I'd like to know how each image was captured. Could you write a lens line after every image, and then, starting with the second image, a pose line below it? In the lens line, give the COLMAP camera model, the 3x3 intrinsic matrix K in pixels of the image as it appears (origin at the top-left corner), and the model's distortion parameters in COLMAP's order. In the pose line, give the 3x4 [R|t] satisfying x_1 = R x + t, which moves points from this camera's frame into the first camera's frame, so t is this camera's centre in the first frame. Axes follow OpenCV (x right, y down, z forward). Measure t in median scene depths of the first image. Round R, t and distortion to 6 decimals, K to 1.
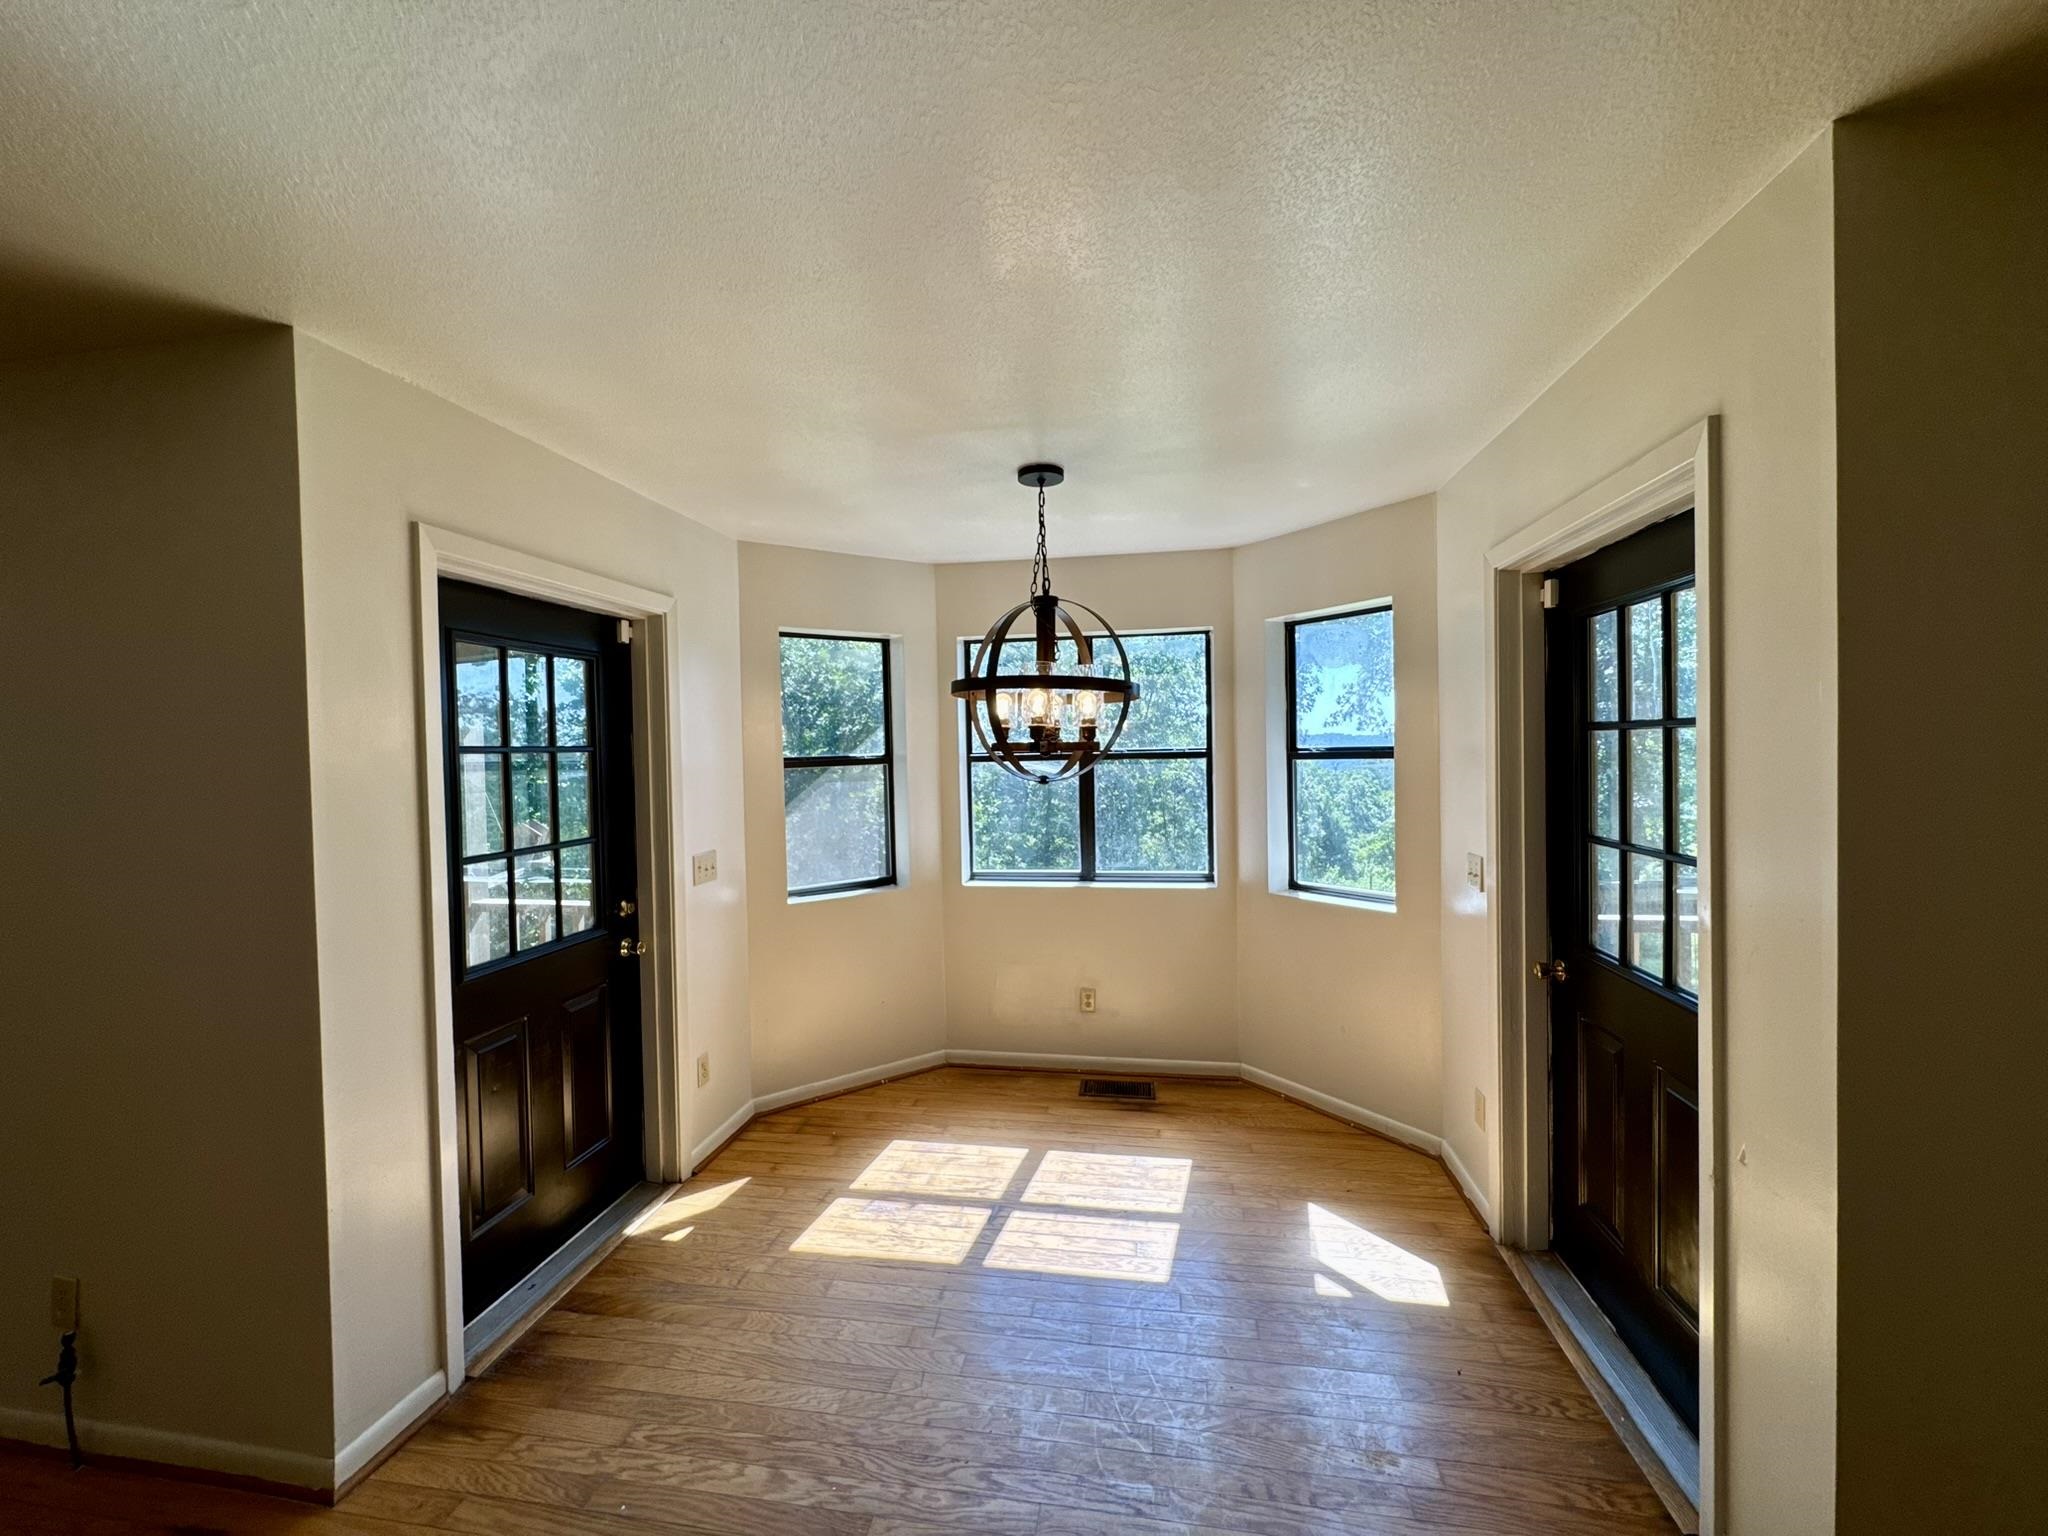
lens RADIAL K [[815.7, 0, 1022.7], [0, 815.7, 761.6], [0, 0, 1]] dist [-0.001276, -0.000103]
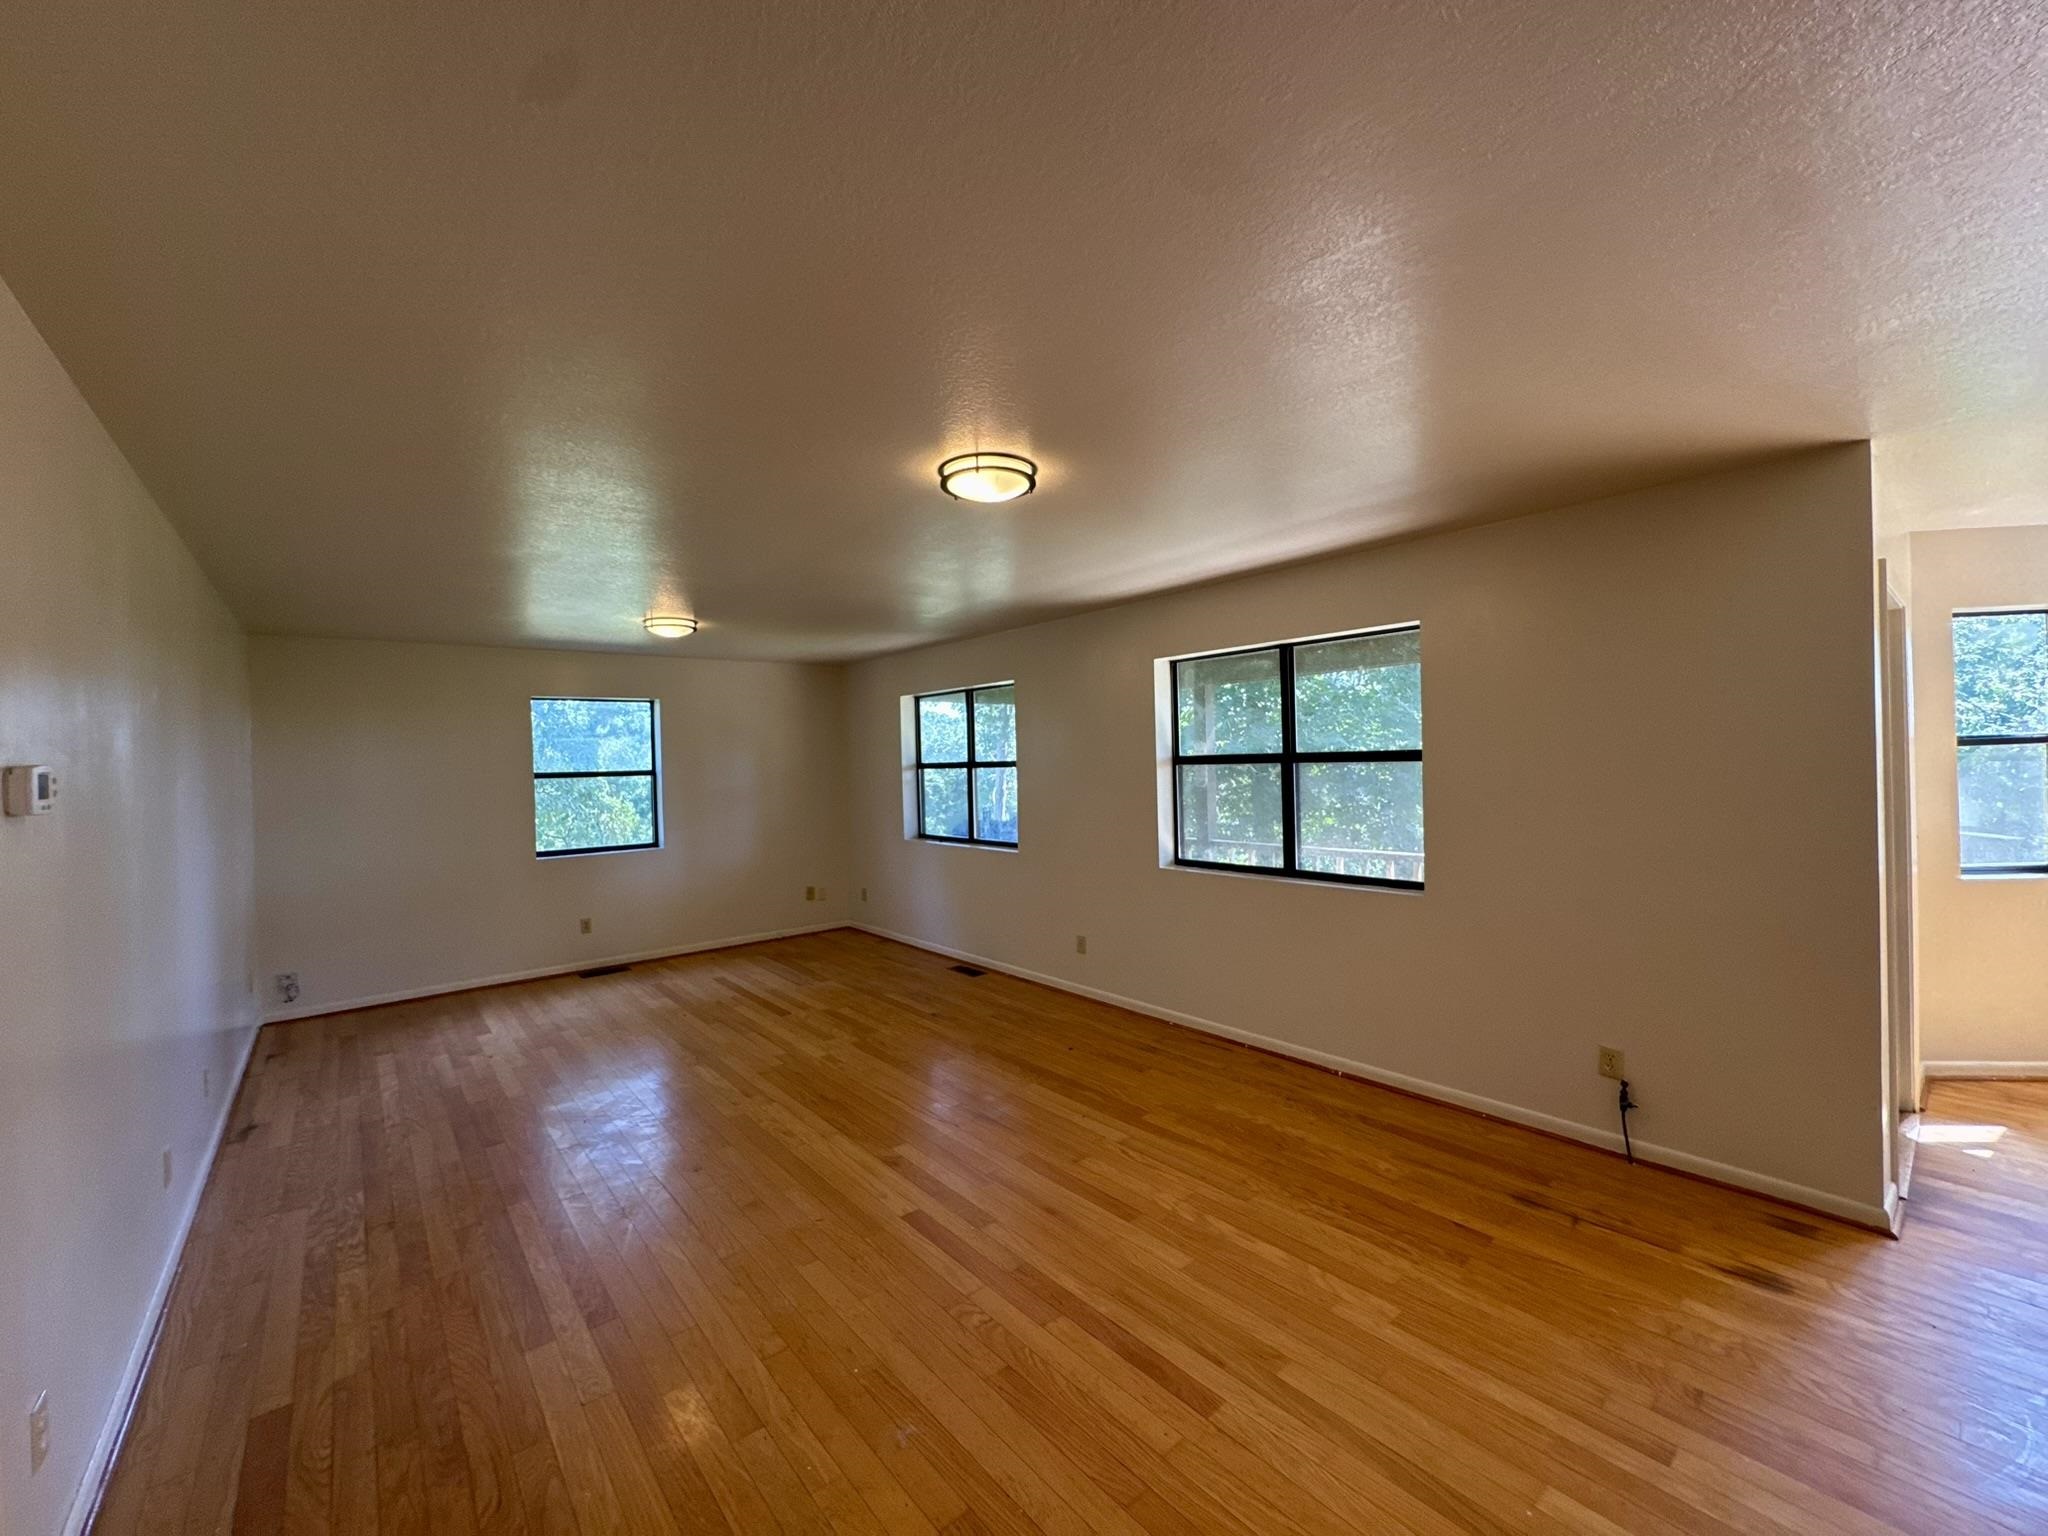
lens RADIAL K [[820.8, 0, 1024.0], [0, 820.8, 768.0], [0, 0, 1]] dist [-0.001480, -0.000258]
pose [[0.760676, 0.004558, -0.649116, -0.657684], [0.001969, 0.999955, 0.009329, 0.029235], [0.649129, -0.008375, 0.760632, -0.684136]]
